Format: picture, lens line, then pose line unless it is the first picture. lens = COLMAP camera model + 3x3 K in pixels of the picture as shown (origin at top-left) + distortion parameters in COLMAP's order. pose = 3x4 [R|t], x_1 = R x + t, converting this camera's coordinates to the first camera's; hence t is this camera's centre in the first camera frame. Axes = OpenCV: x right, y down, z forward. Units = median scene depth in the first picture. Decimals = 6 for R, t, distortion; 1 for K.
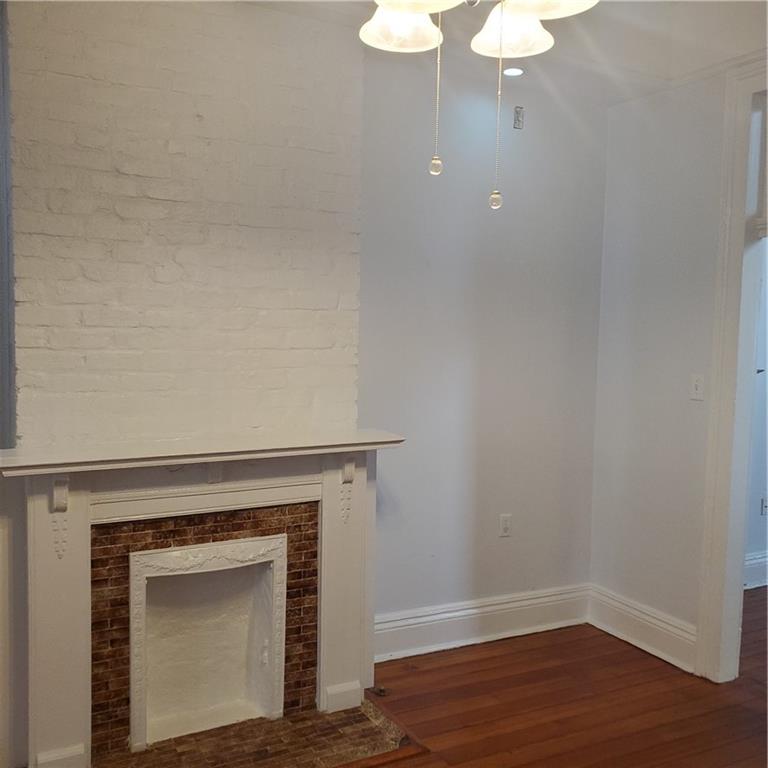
lens RADIAL K [[787.6, 0, 383.4], [0, 787.6, 377.7], [0, 0, 1]] dist [0.109570, -0.279567]
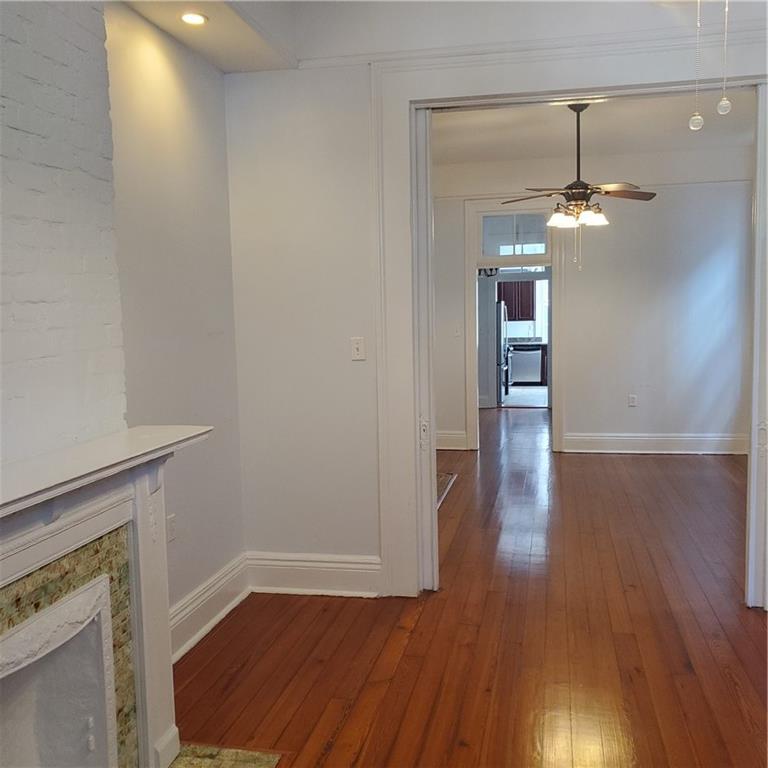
lens RADIAL K [[787.6, 0, 383.4], [0, 787.6, 377.7], [0, 0, 1]] dist [0.109570, -0.279567]
pose [[0.627258, -0.097390, 0.772698, -0.522915], [0.083481, 0.994842, 0.057620, -0.007647], [-0.774324, 0.028363, 0.632153, 0.313733]]
